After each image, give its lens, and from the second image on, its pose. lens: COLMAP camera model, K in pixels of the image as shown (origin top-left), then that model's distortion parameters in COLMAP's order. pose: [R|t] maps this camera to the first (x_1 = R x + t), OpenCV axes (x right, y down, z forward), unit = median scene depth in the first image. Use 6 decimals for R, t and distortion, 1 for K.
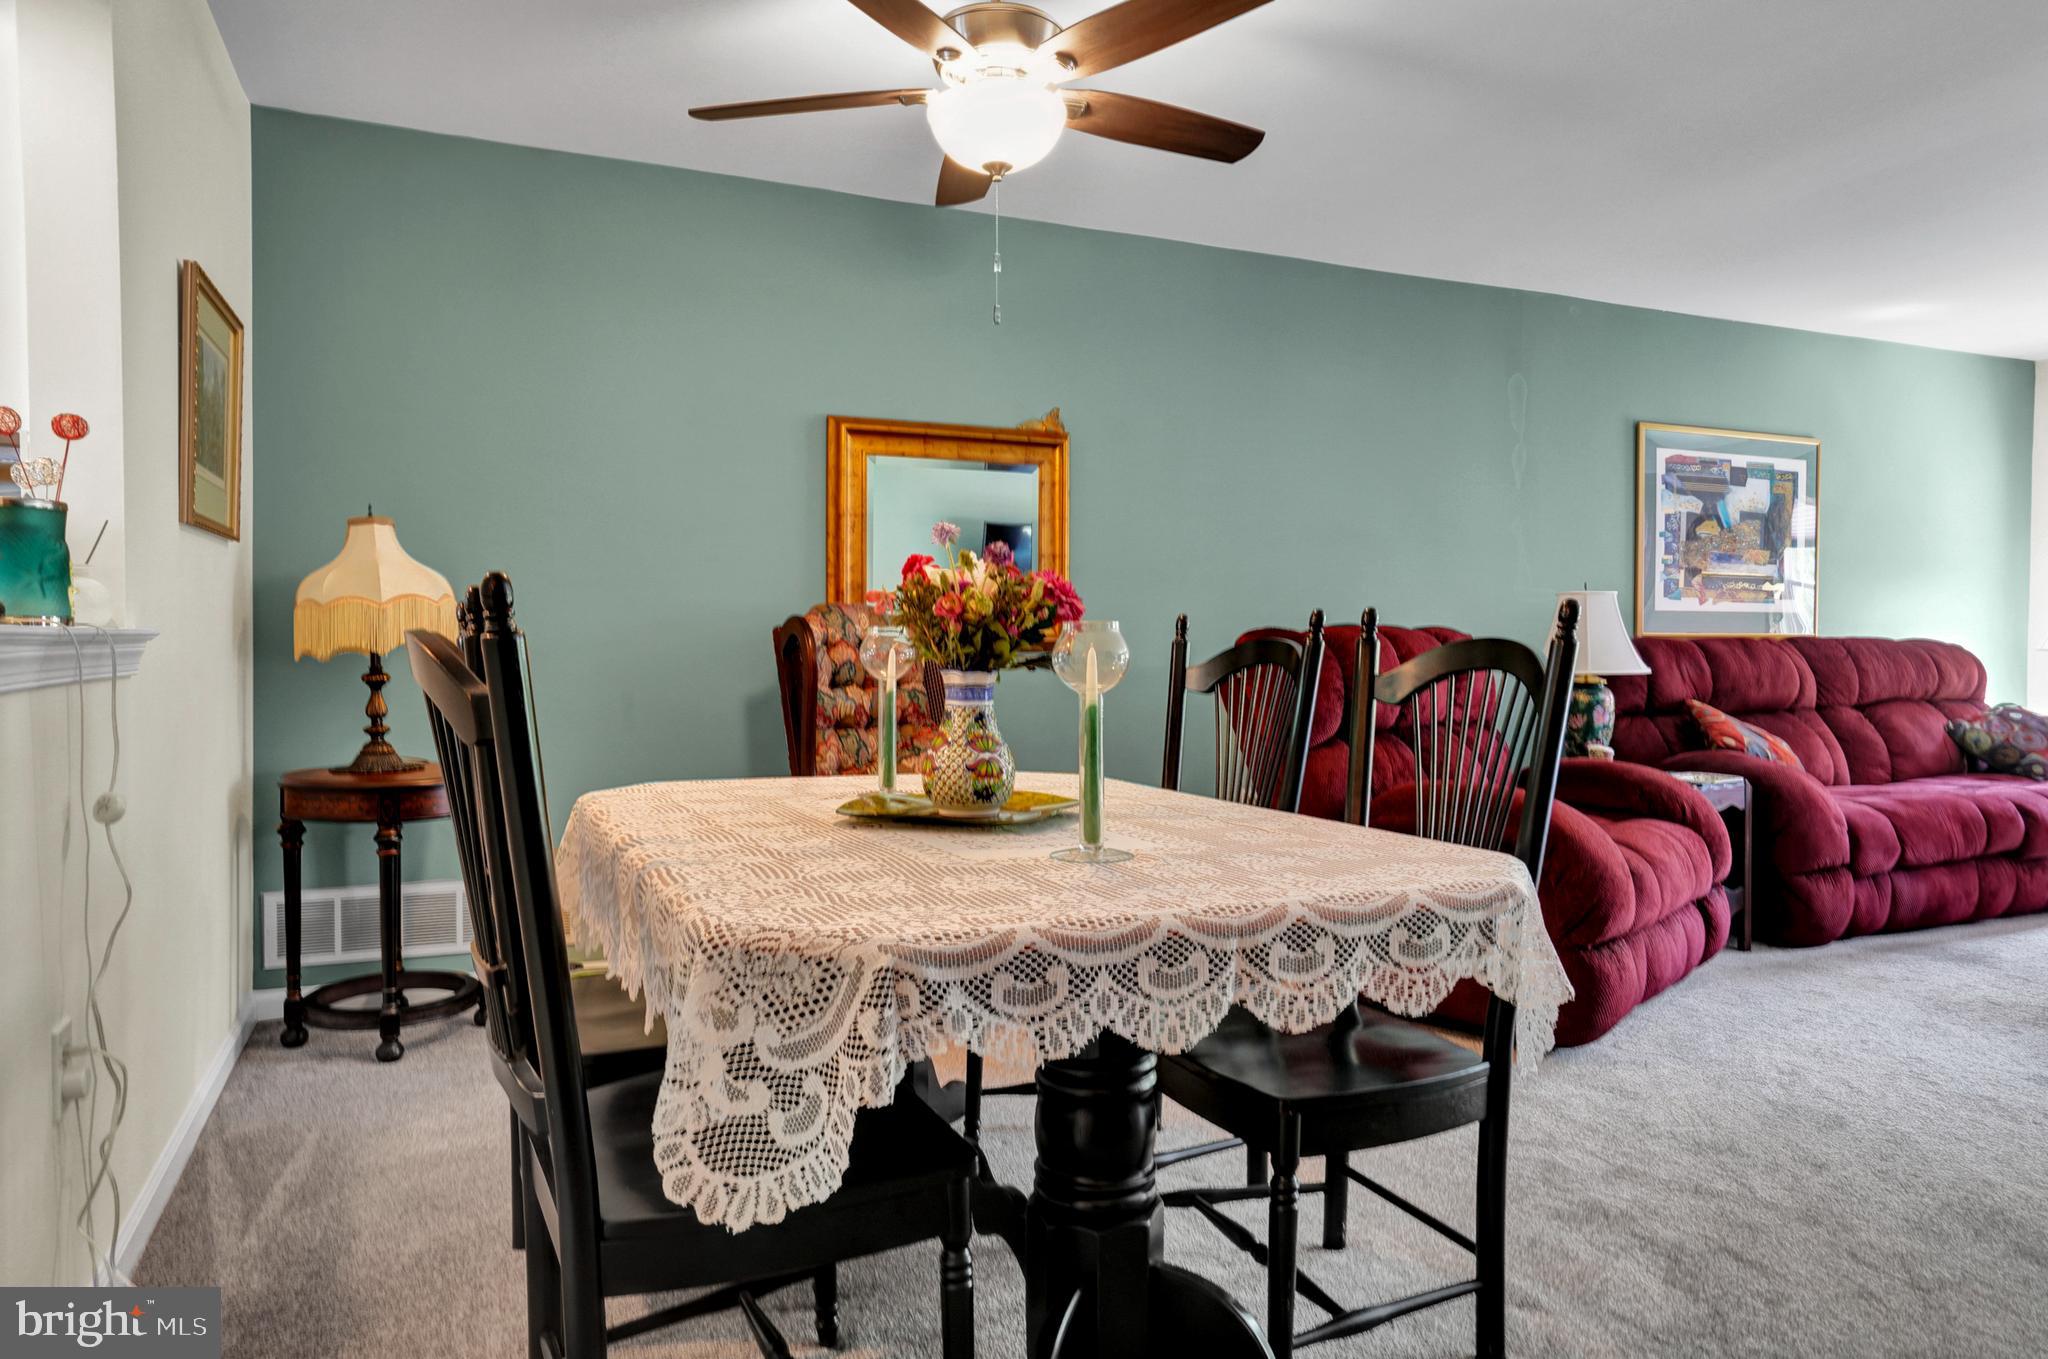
lens RADIAL K [[1299.9, 0, 1024.0], [0, 1299.9, 679.5], [0, 0, 1]] dist [-0.025744, 0.040215]
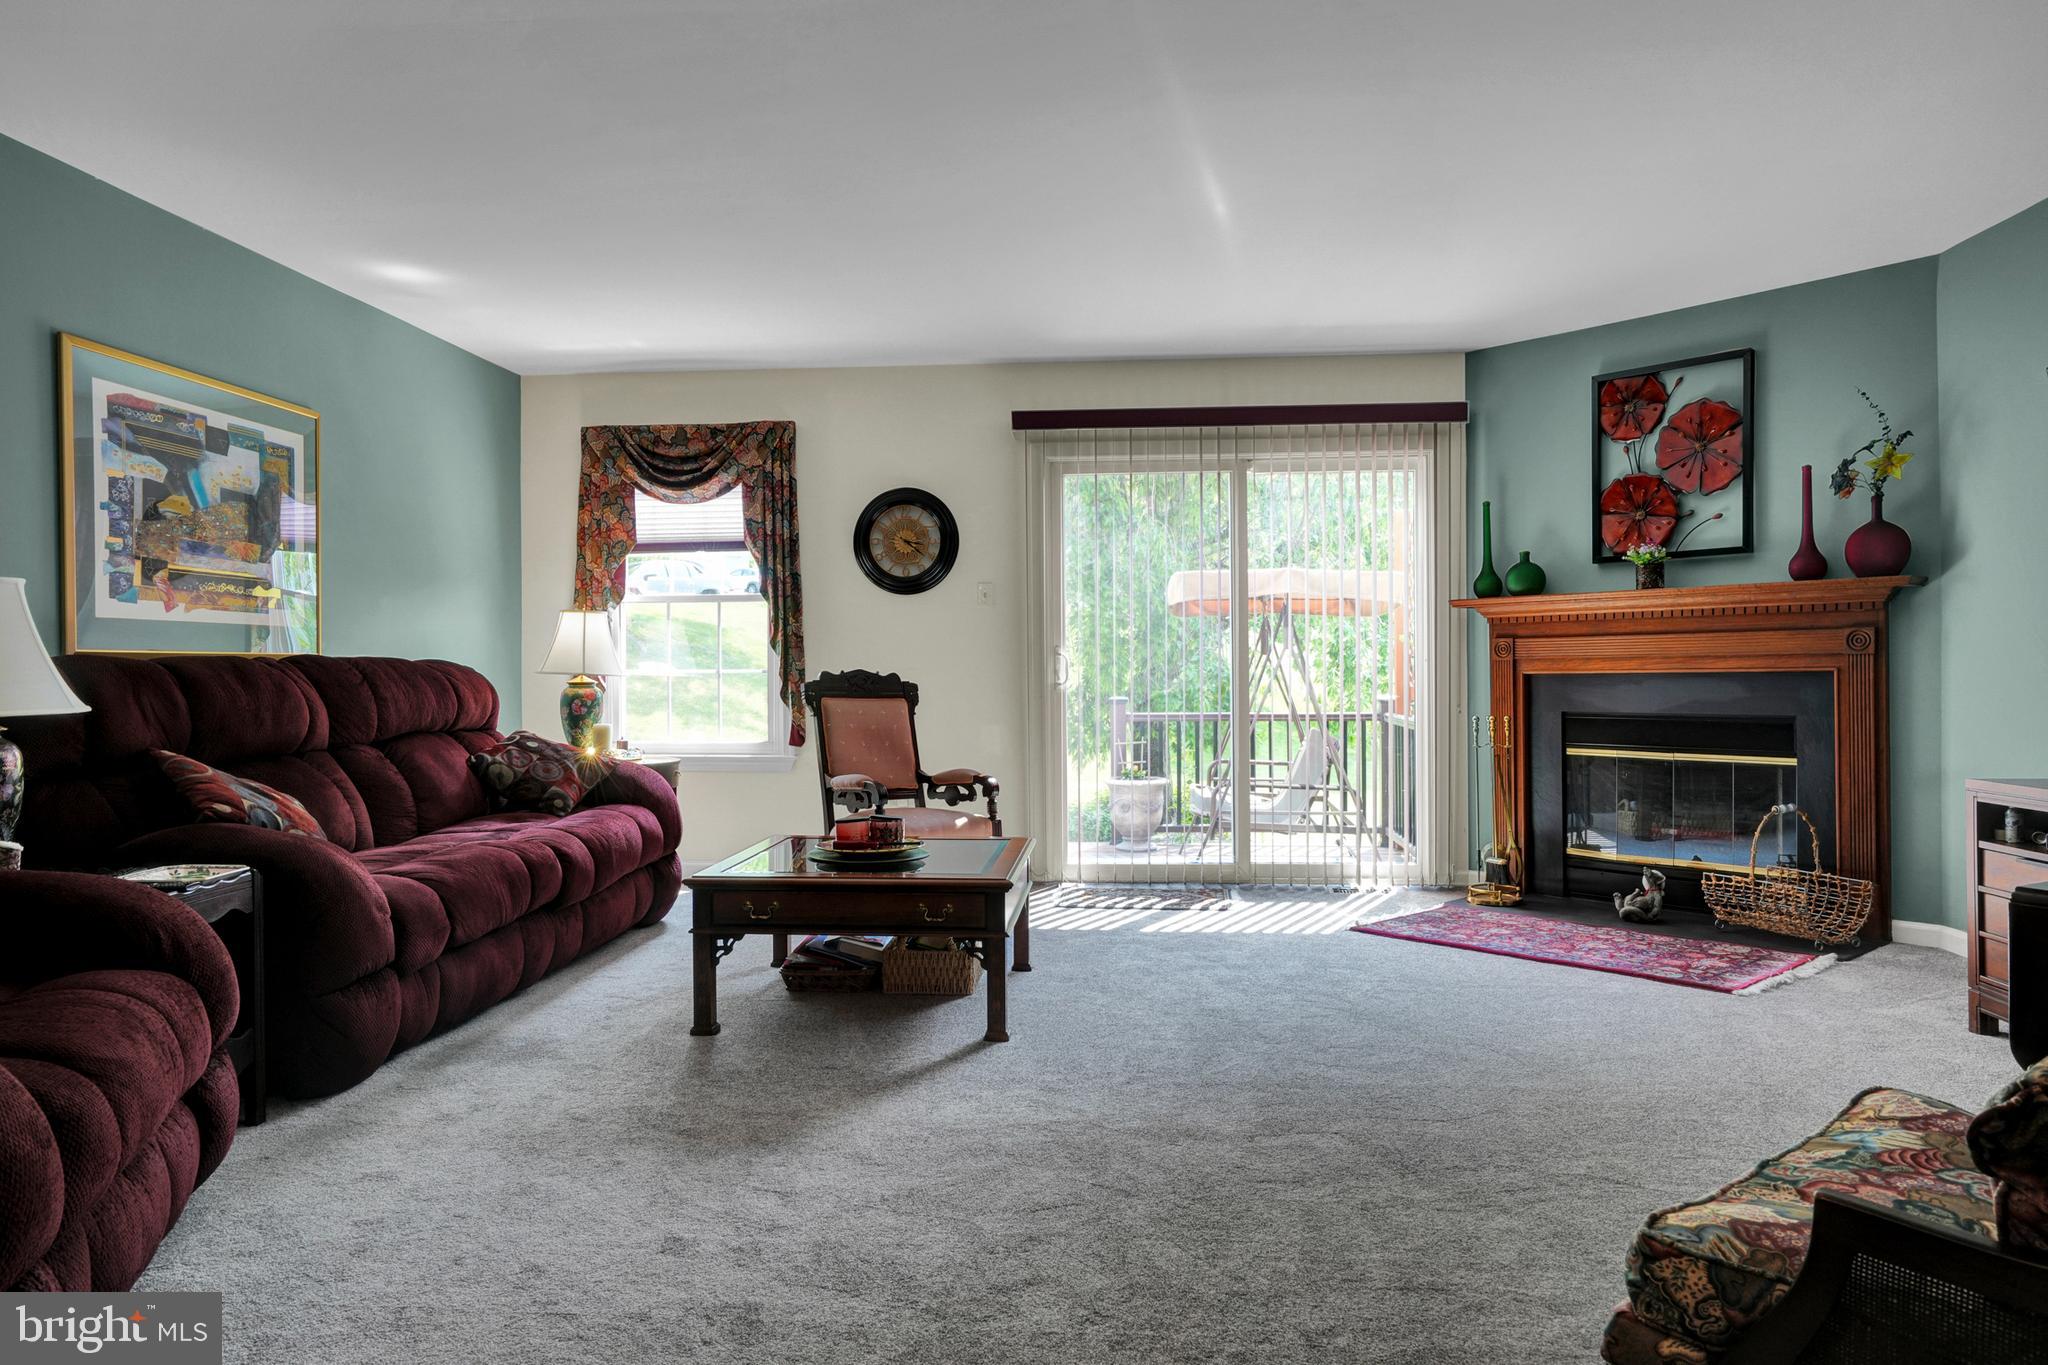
lens RADIAL K [[1315.9, 0, 1024.0], [0, 1315.9, 676.4], [0, 0, 1]] dist [-0.020148, 0.043419]
pose [[0.481406, -0.007817, 0.876463, 0.120031], [0.026123, 0.999644, -0.005432, -0.006016], [-0.876108, 0.025511, 0.481439, 0.249841]]
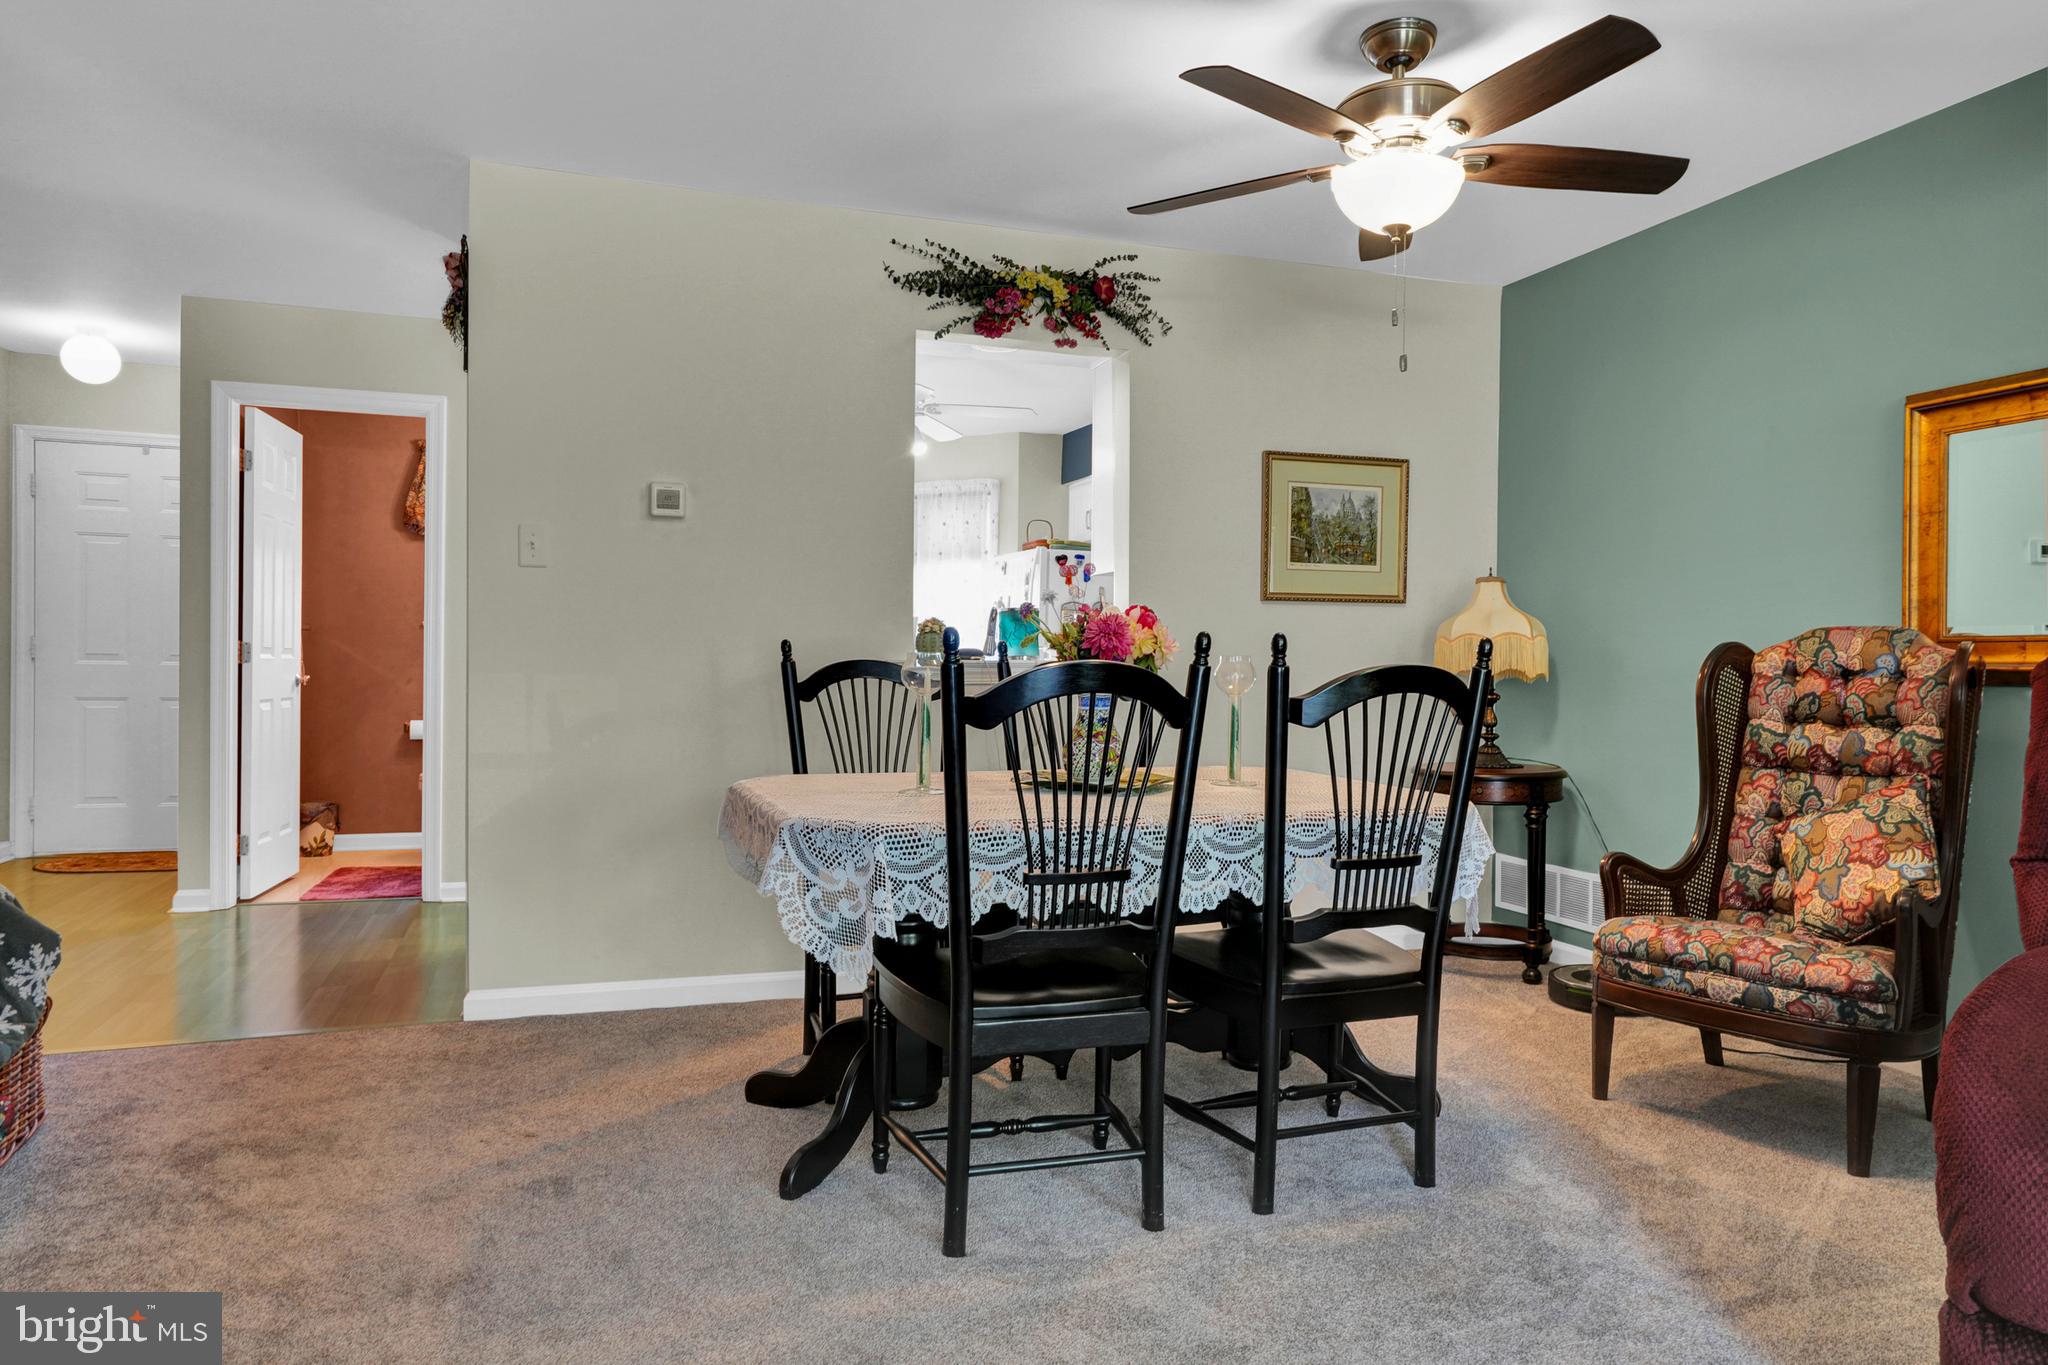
lens RADIAL K [[1299.9, 0, 1024.0], [0, 1299.9, 682.5], [0, 0, 1]] dist [-0.025744, 0.040215]
pose [[-0.076493, 0.011236, -0.997007, 0.537158], [-0.033959, 0.999327, 0.013868, -0.011150], [0.996492, 0.034918, -0.076060, 0.385189]]
